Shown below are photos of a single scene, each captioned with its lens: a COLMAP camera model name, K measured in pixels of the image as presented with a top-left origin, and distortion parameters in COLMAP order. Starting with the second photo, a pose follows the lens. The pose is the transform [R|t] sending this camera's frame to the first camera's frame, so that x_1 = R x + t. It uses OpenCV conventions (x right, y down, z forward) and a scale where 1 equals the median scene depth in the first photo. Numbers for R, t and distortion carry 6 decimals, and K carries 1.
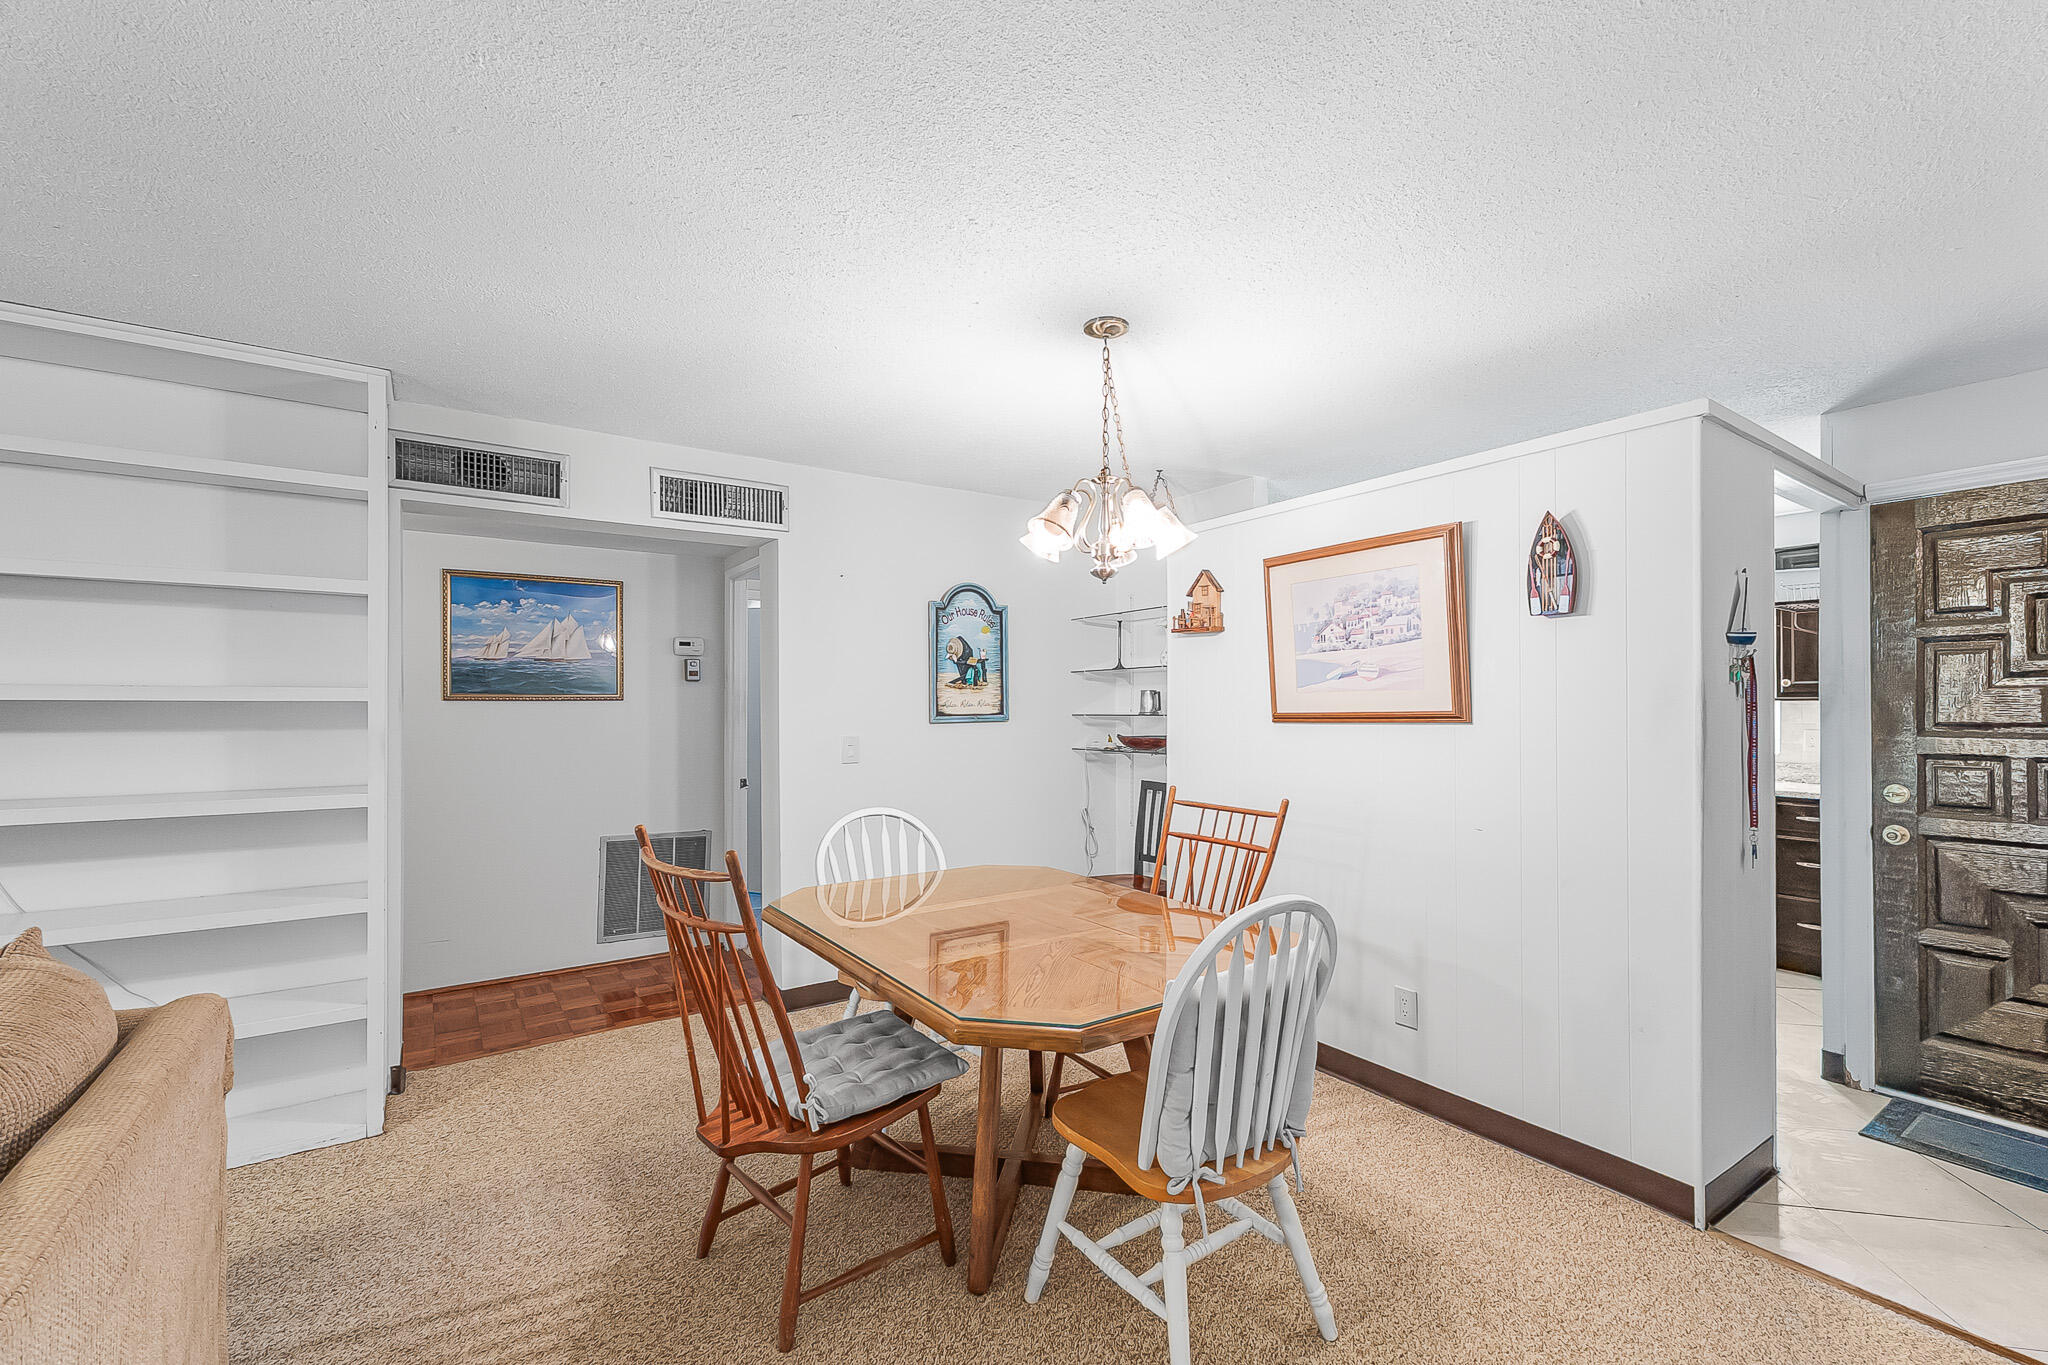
lens RADIAL K [[887.0, 0, 1032.2], [0, 887.0, 699.3], [0, 0, 1]] dist [0.009397, -0.000063]
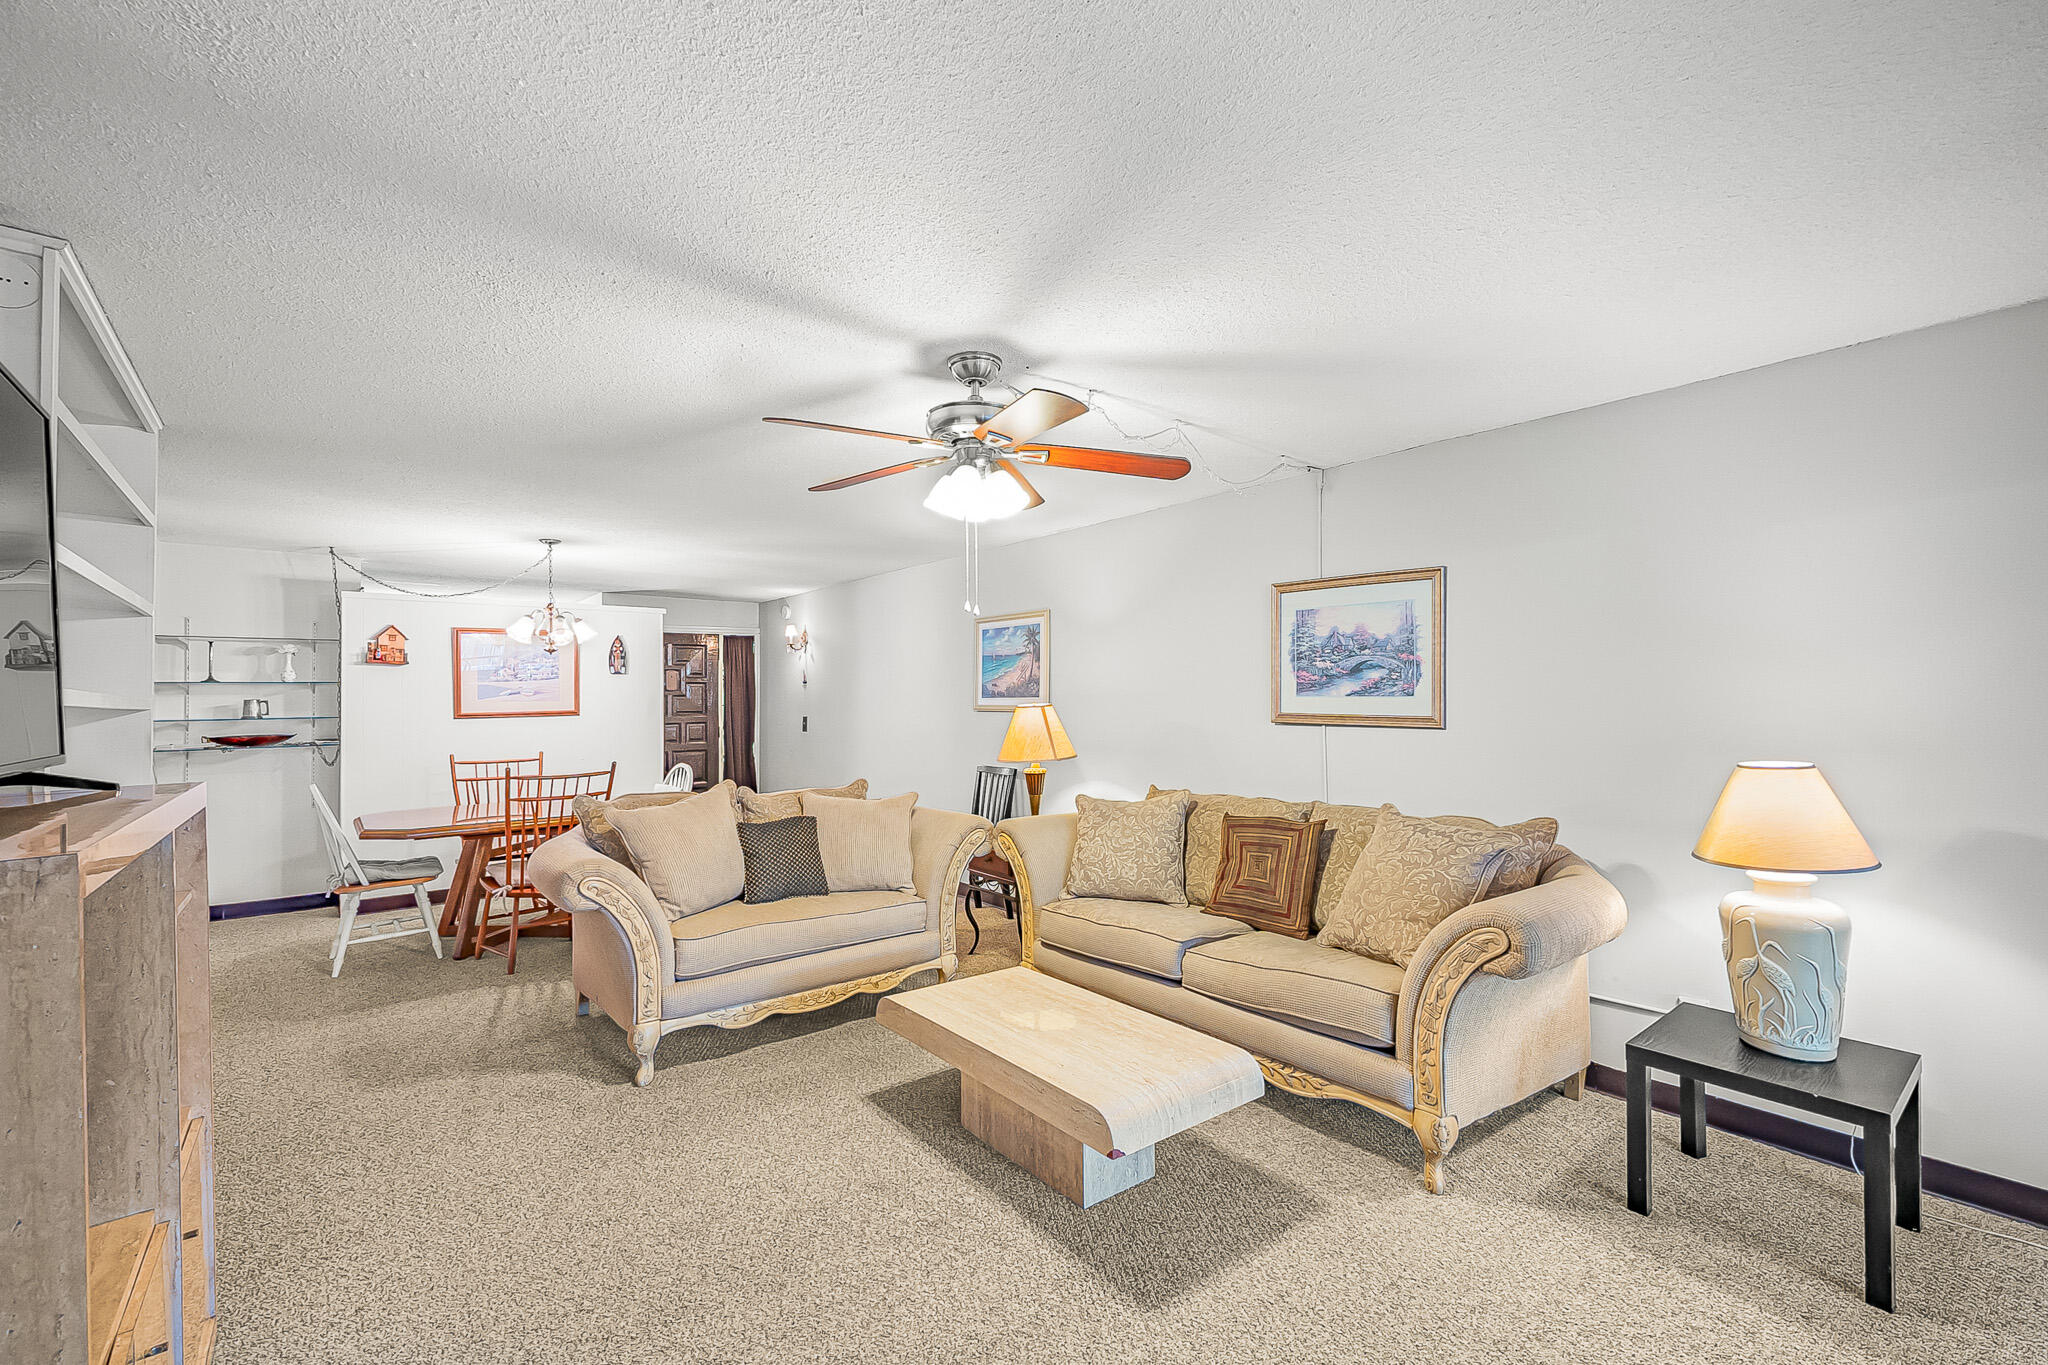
lens RADIAL K [[887.0, 0, 1044.0], [0, 887.0, 680.0], [0, 0, 1]] dist [0.009397, -0.000063]
pose [[-0.084056, 0.024411, 0.996162, -1.962724], [0.001176, 0.999702, -0.024399, -0.007851], [-0.996460, -0.000880, -0.084059, -0.050194]]
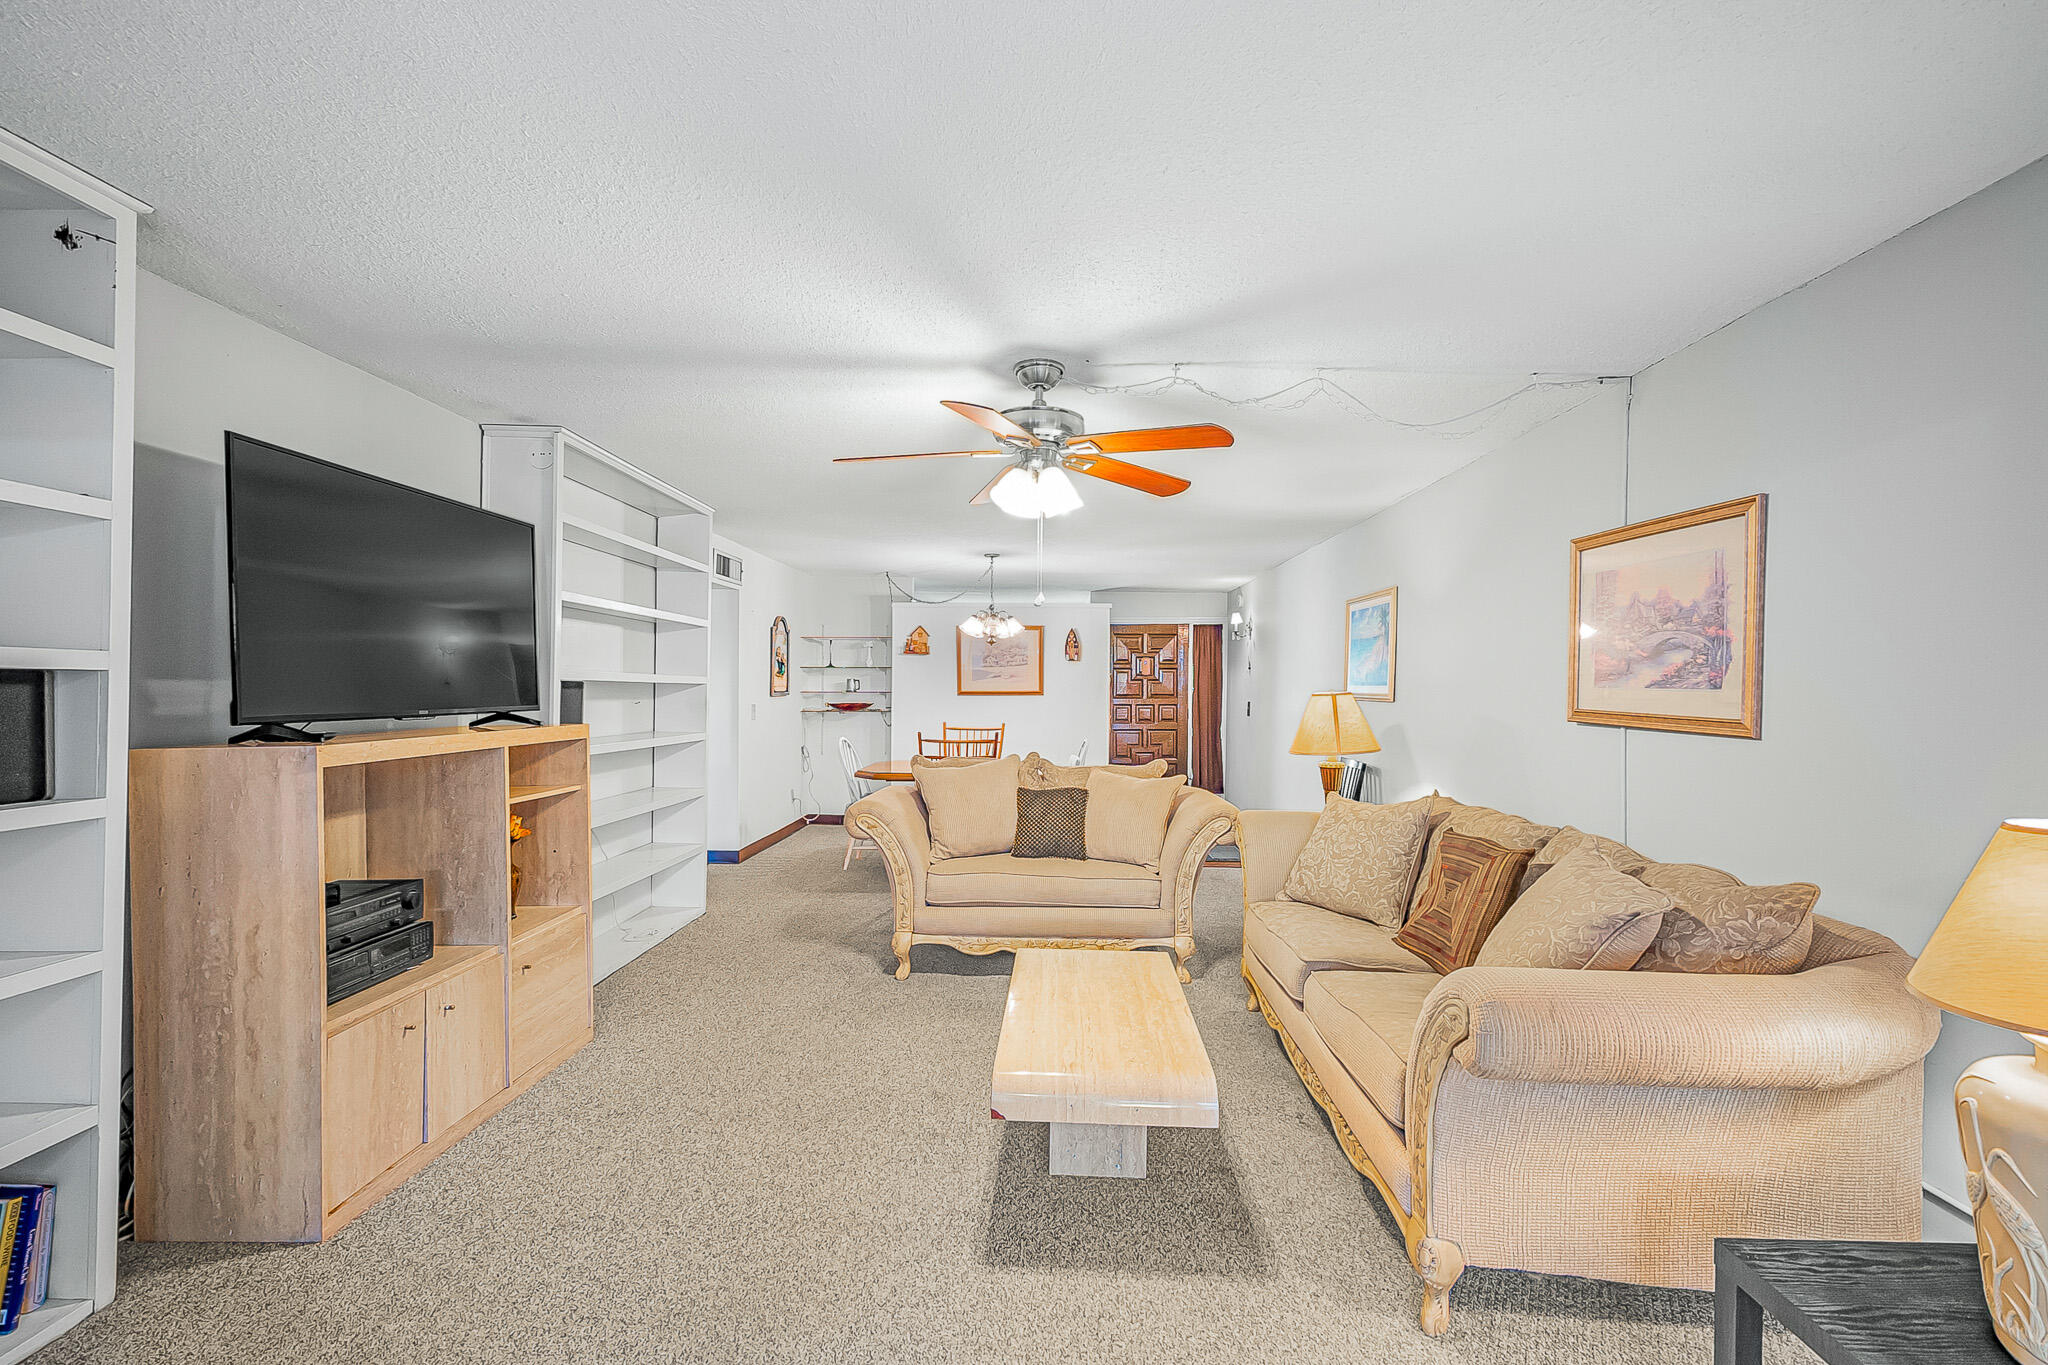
lens RADIAL K [[887.0, 0, 1033.2], [0, 887.0, 678.6], [0, 0, 1]] dist [0.009397, -0.000063]
pose [[0.586407, 0.013482, 0.809904, -1.837293], [-0.015612, 0.999864, -0.005341, -0.010447], [-0.809866, -0.009512, 0.586538, -0.662772]]
